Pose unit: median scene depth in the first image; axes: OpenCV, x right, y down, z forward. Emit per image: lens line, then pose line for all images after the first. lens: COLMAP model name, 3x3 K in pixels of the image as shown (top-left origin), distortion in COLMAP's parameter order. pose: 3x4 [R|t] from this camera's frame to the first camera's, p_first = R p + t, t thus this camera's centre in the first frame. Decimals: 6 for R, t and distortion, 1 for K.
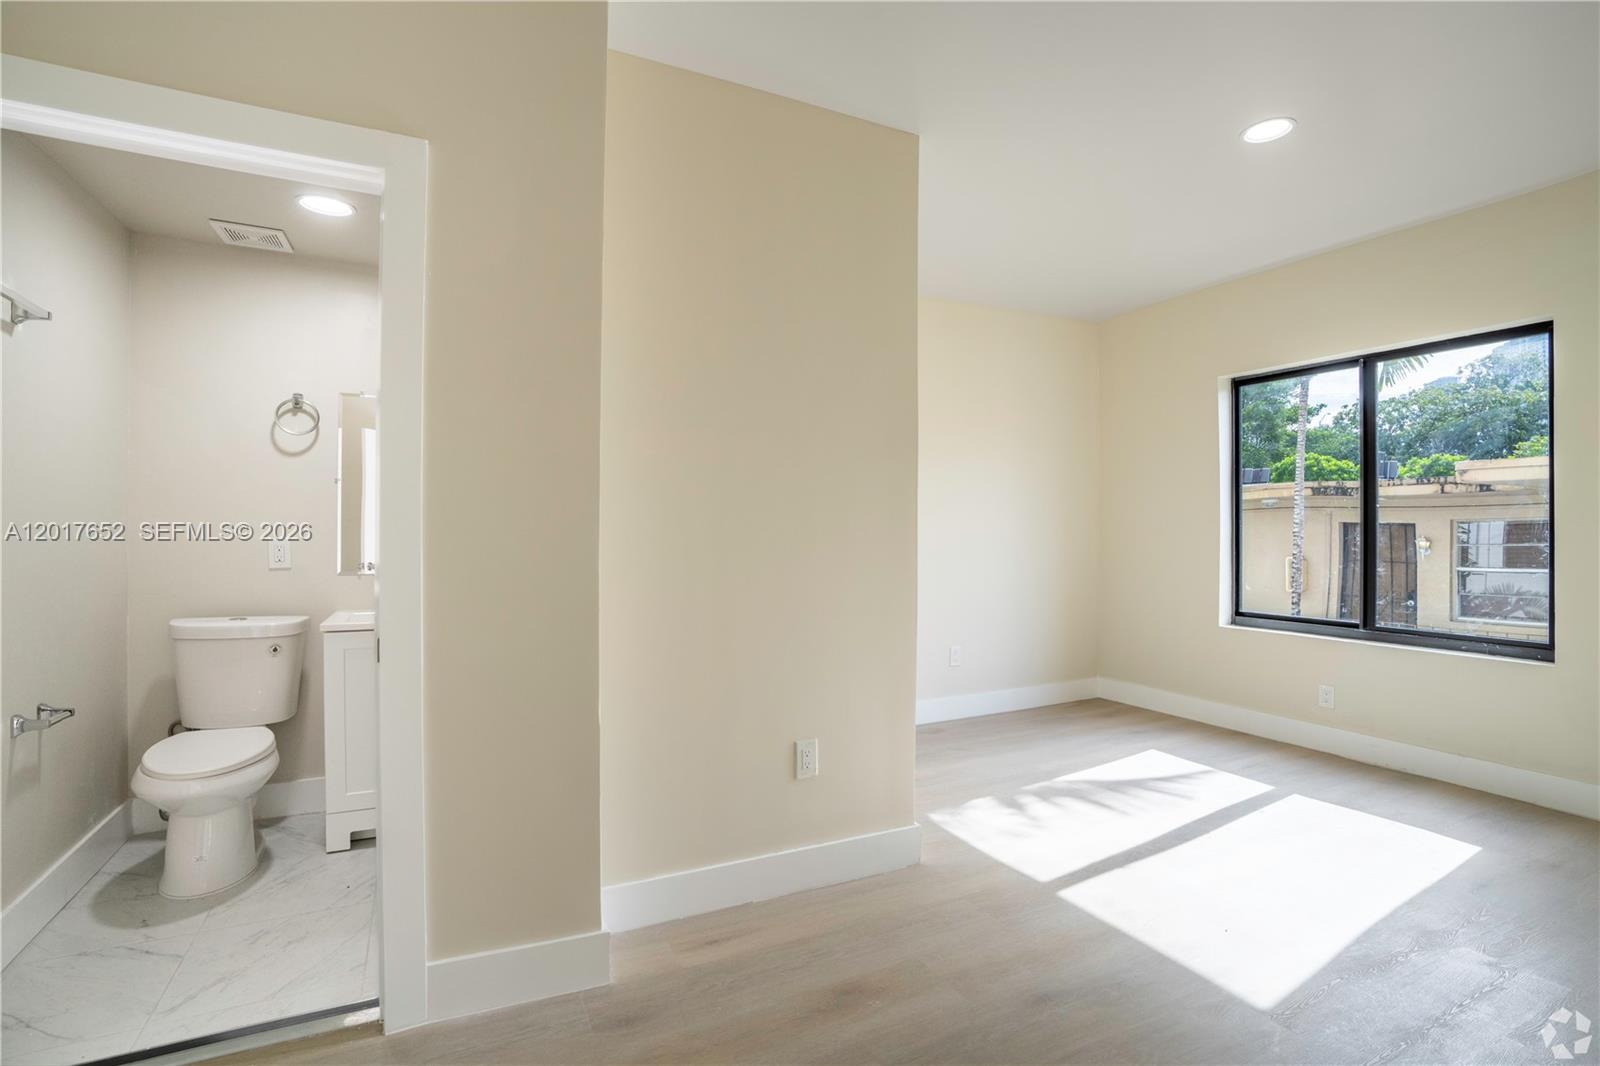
lens RADIAL K [[733.6, 0, 806.2], [0, 733.6, 535.0], [0, 0, 1]] dist [-0.036834, 0.000515]
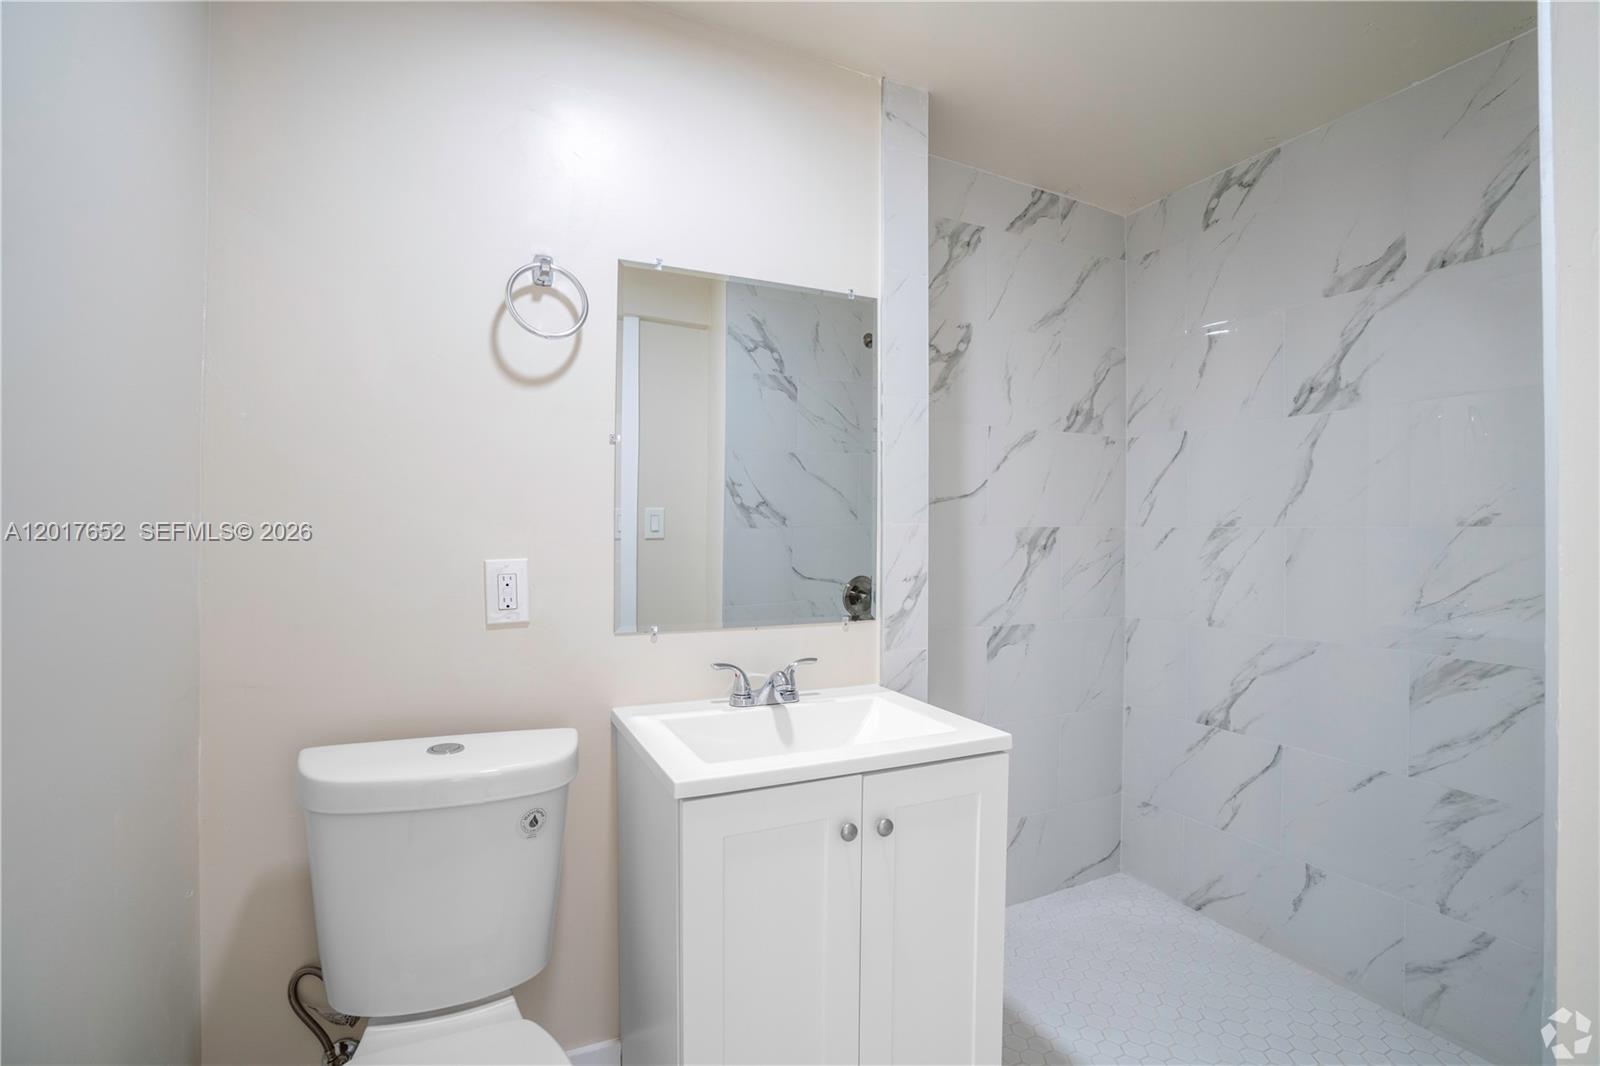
lens RADIAL K [[733.6, 0, 806.2], [0, 733.6, 535.0], [0, 0, 1]] dist [-0.036834, 0.000515]
pose [[0.999170, -0.005085, -0.040425, -0.520187], [0.005156, 0.999985, 0.001660, -0.011695], [0.040416, -0.001867, 0.999181, 0.533144]]
